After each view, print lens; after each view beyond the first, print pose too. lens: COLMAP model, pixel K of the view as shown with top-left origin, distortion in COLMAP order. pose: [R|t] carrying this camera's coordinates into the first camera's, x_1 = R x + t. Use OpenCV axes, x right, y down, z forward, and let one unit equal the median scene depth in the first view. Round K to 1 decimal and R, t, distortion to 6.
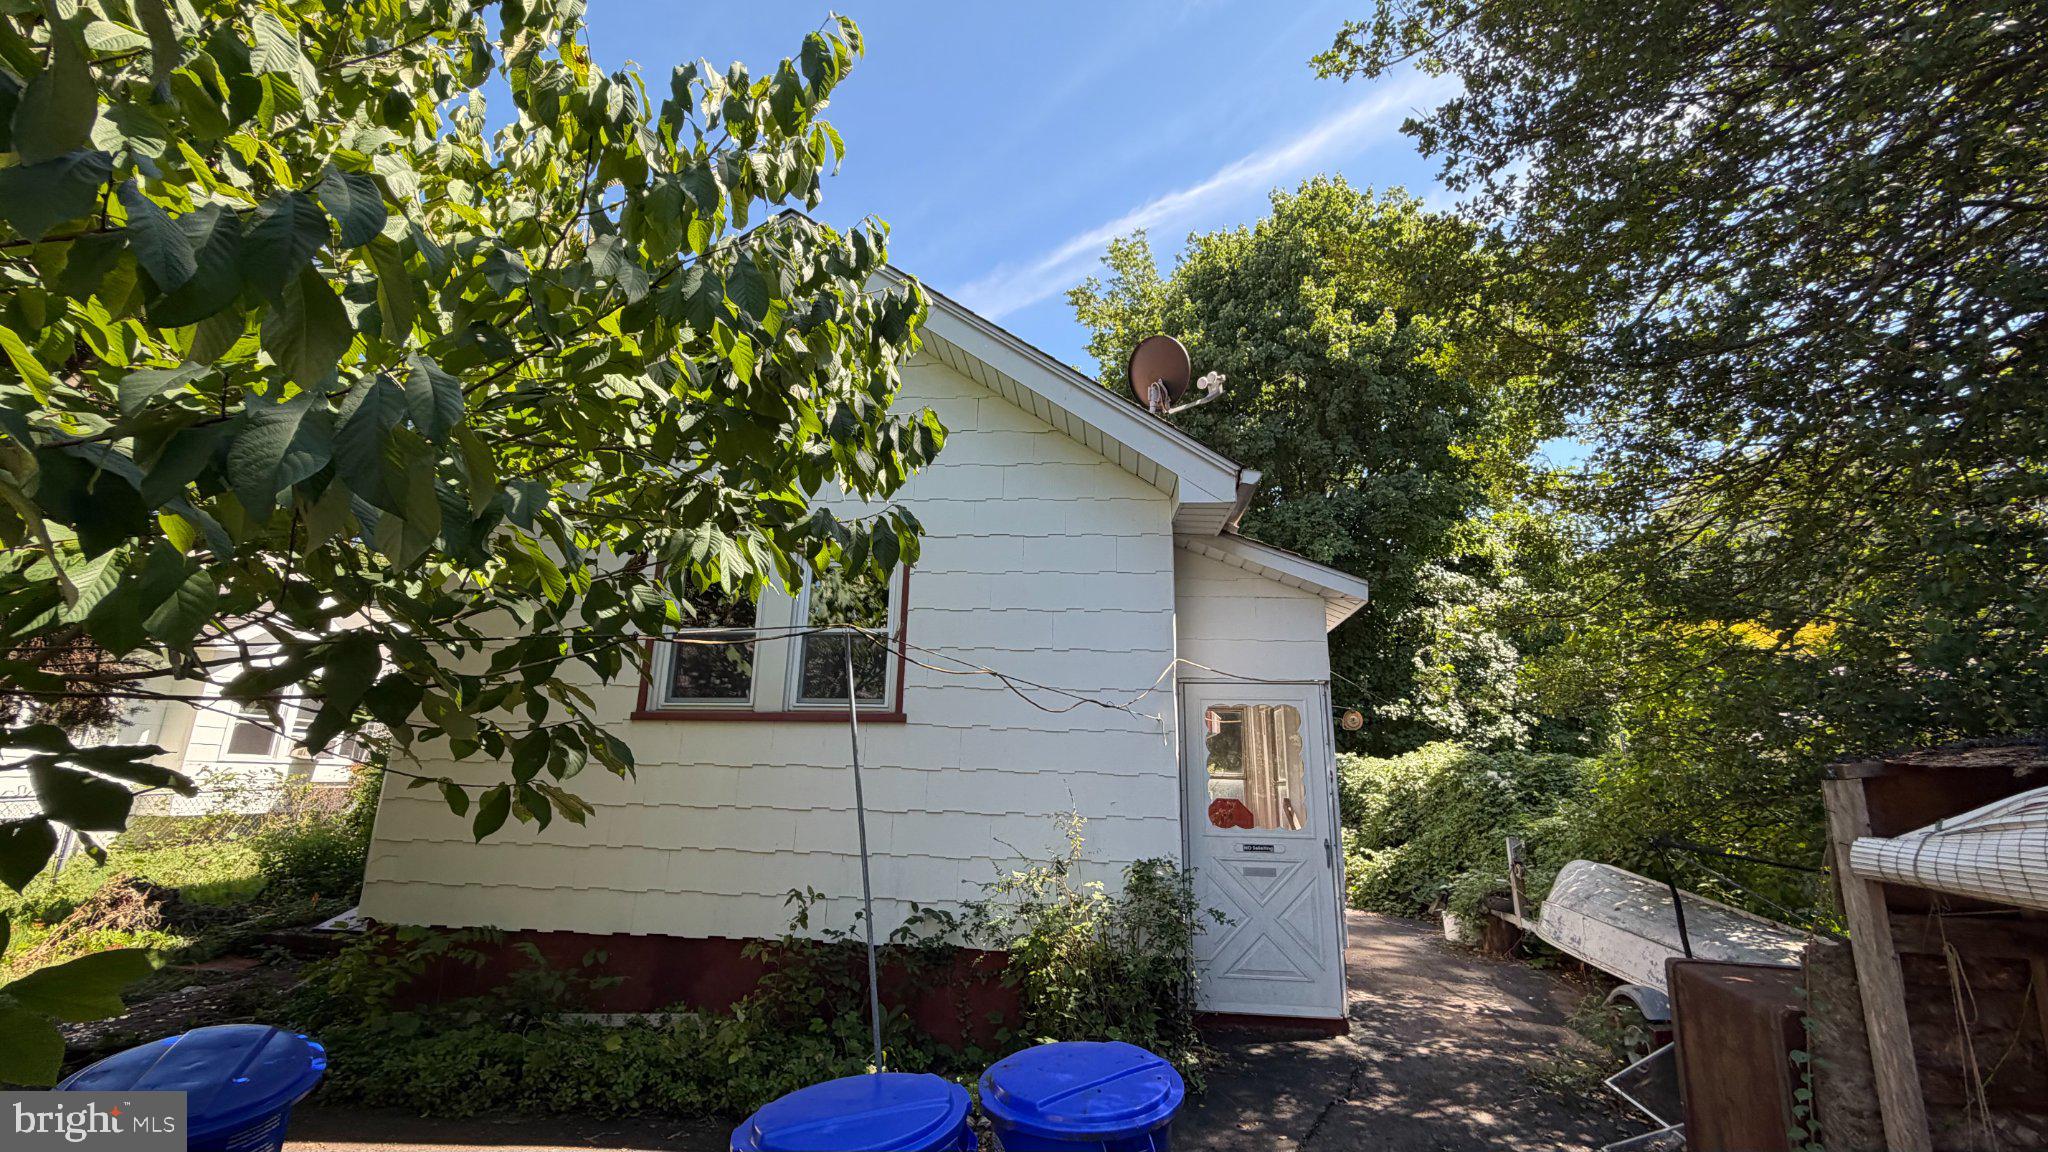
lens RADIAL K [[787.9, 0, 1016.3], [0, 787.9, 567.0], [0, 0, 1]] dist [0.001355, 0.000020]
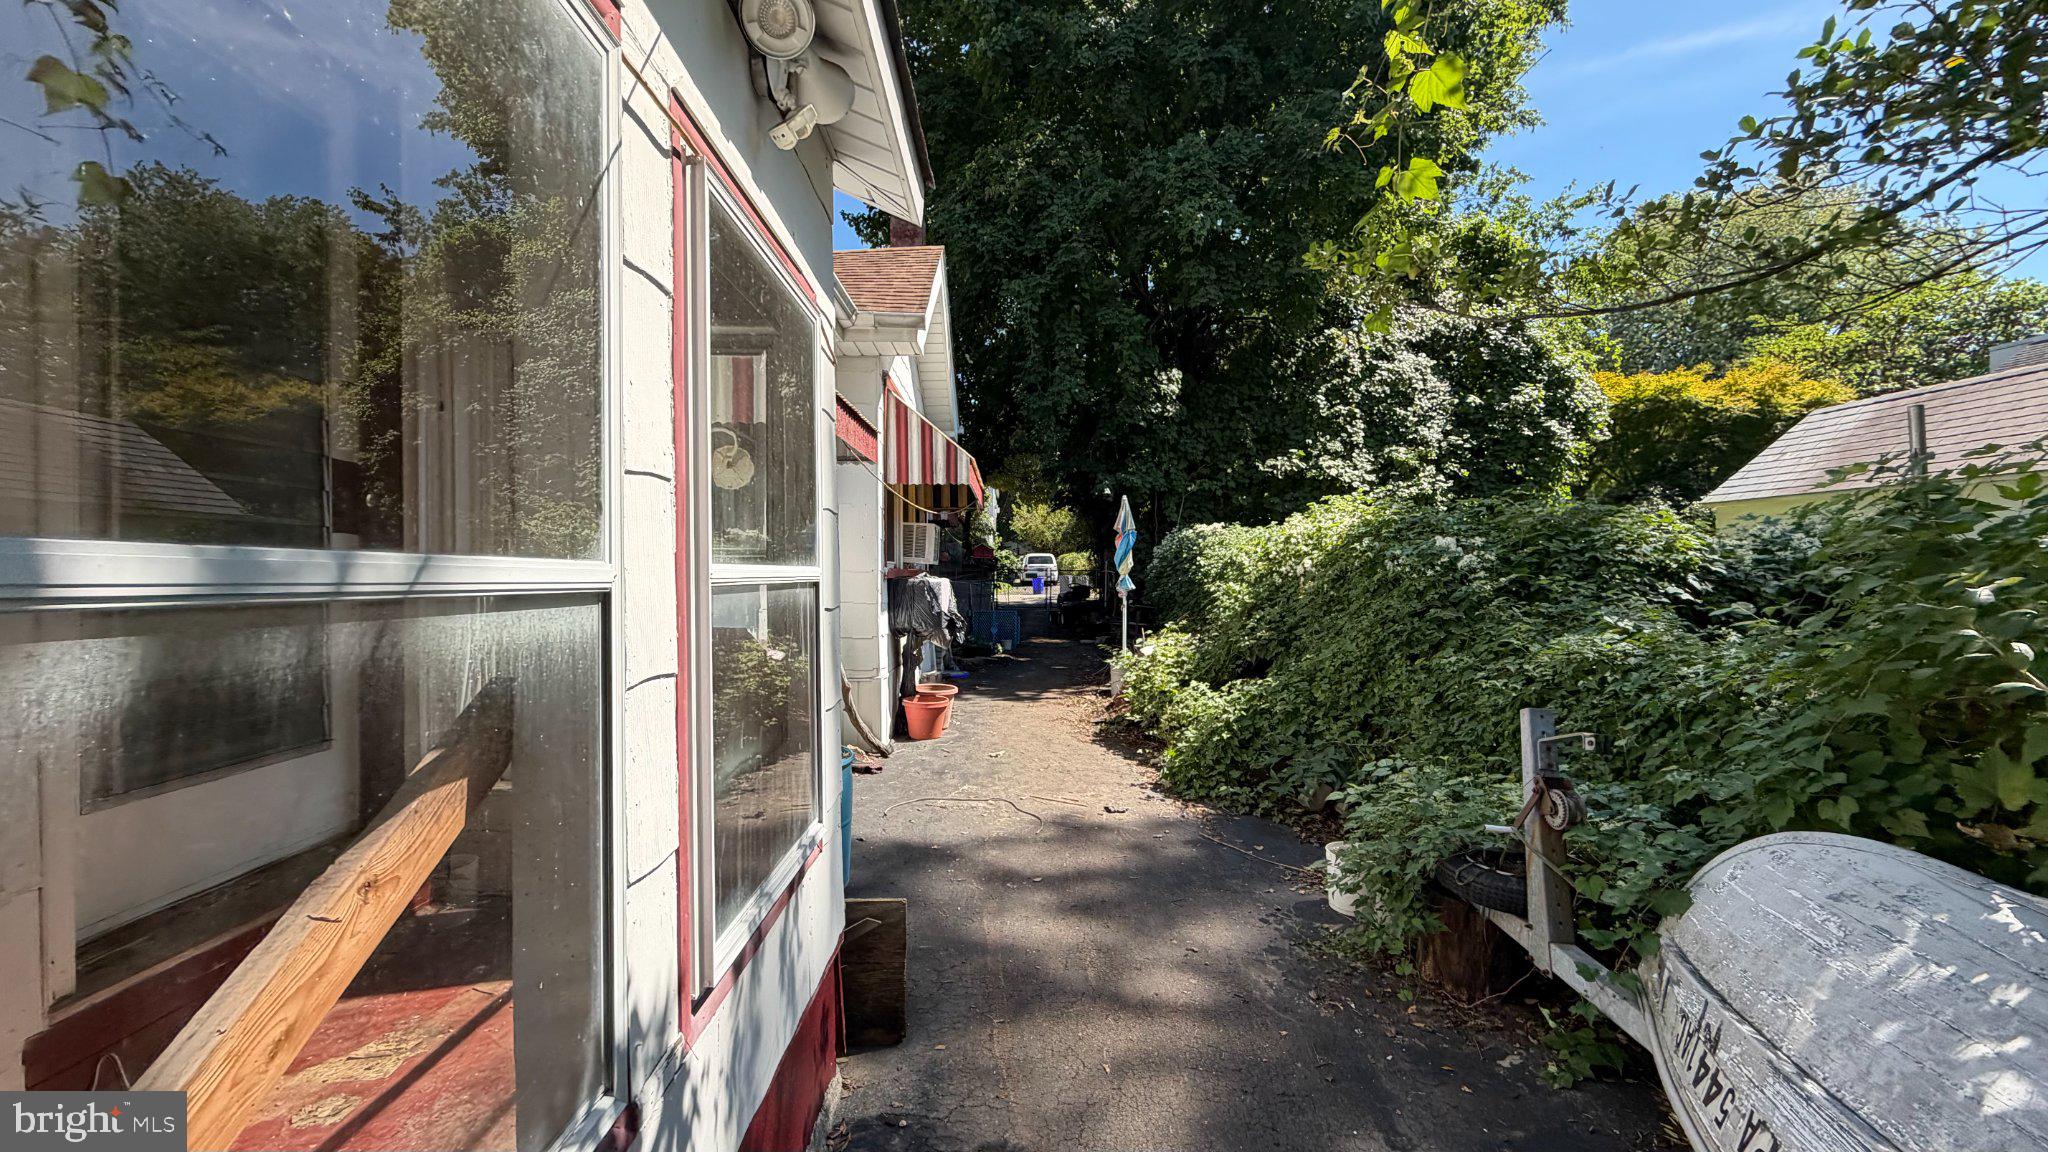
lens RADIAL K [[787.9, 0, 1016.3], [0, 787.9, 567.0], [0, 0, 1]] dist [0.001355, 0.000020]
pose [[0.993946, -0.031962, 0.105116, 0.227336], [0.003225, 0.964825, 0.262872, 0.118061], [-0.109820, -0.260942, 0.959087, 0.443439]]
